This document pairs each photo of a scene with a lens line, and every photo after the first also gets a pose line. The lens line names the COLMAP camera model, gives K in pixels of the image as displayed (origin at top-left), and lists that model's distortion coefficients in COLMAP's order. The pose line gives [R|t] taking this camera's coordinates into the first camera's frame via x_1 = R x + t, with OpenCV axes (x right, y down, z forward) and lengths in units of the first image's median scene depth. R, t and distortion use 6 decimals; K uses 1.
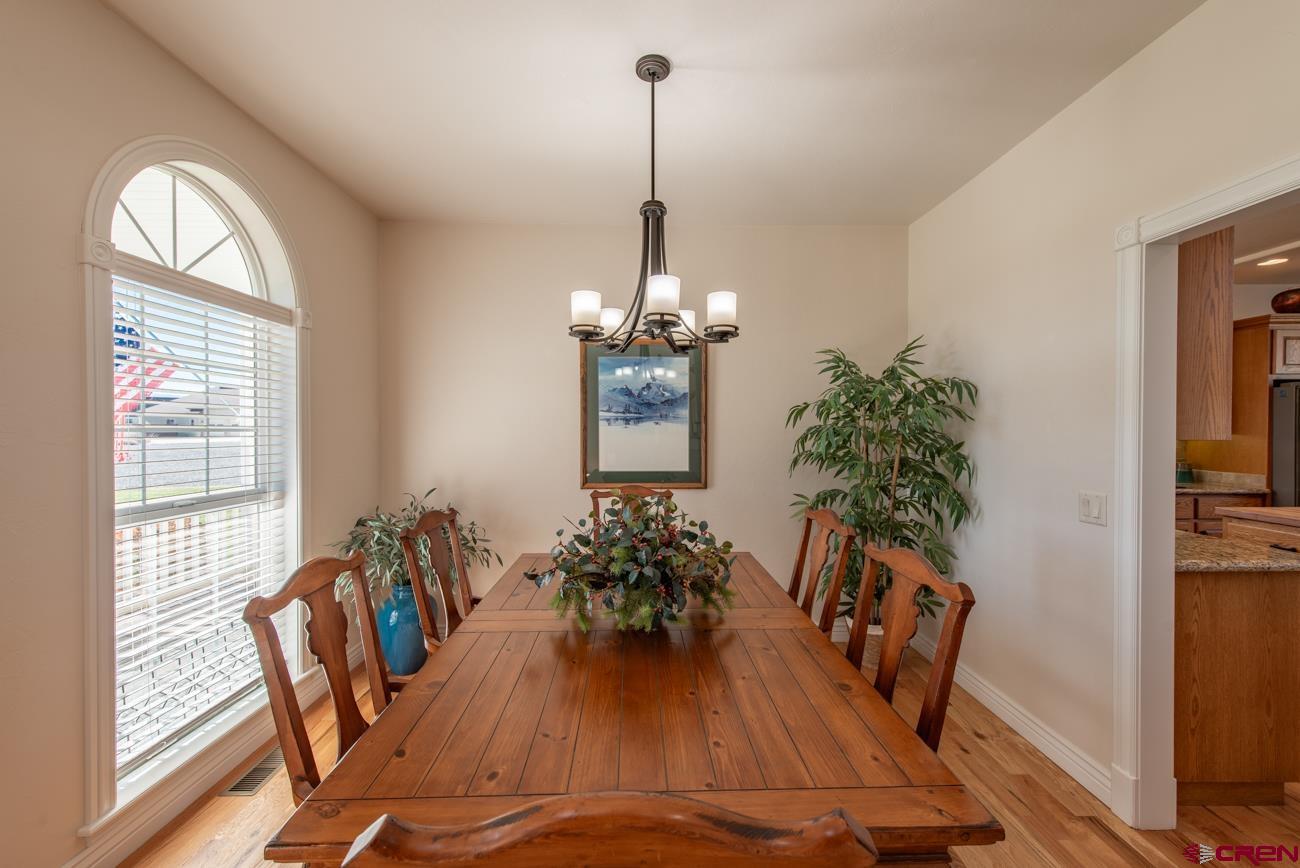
lens RADIAL K [[512.3, 0, 651.0], [0, 512.3, 433.4], [0, 0, 1]] dist [0.011882, -0.001361]
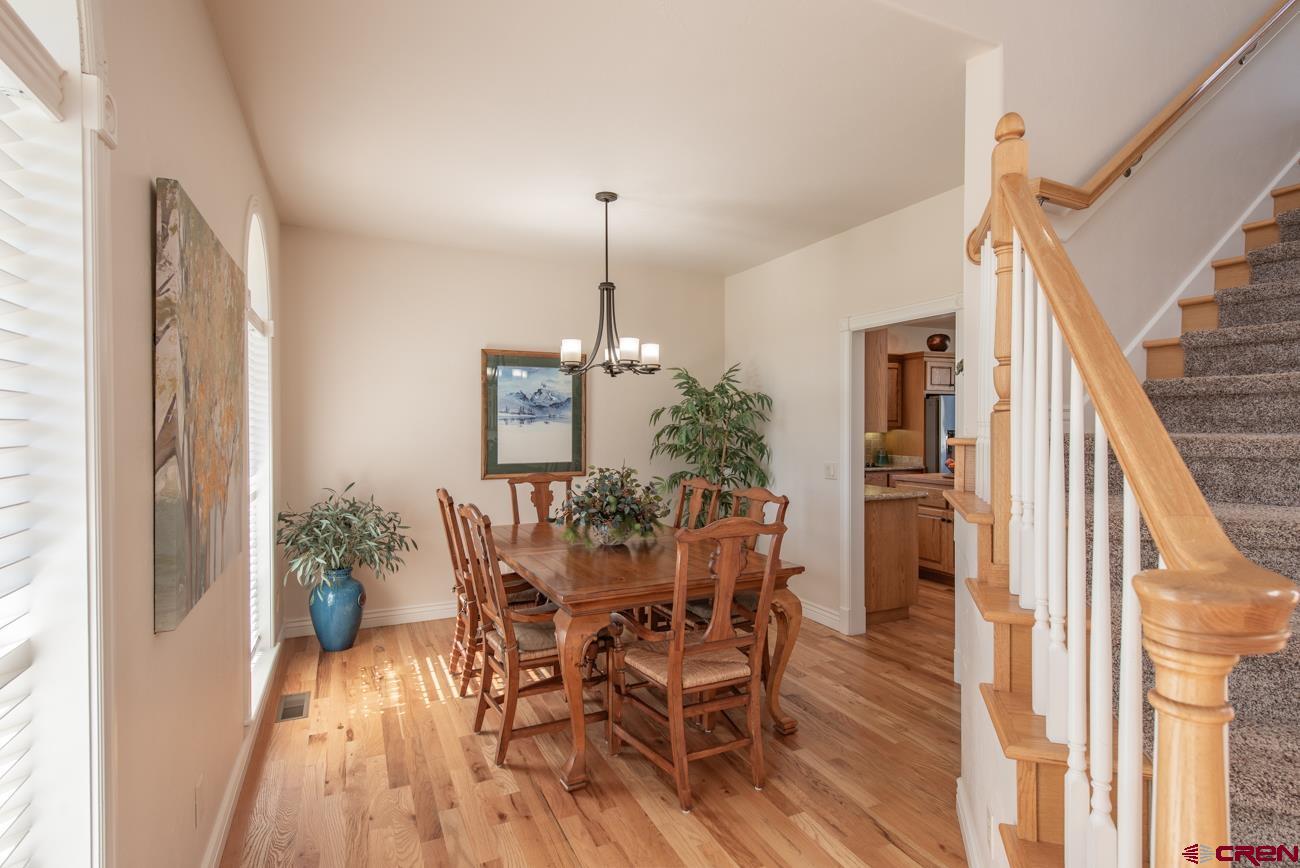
lens RADIAL K [[628.8, 0, 651.4], [0, 628.8, 431.2], [0, 0, 1]] dist [0.024250, 0.000050]
pose [[0.911822, -0.005088, 0.410555, -0.423783], [0.006055, 0.999981, -0.001054, 0.004037], [-0.410542, 0.003447, 0.911835, -0.512149]]
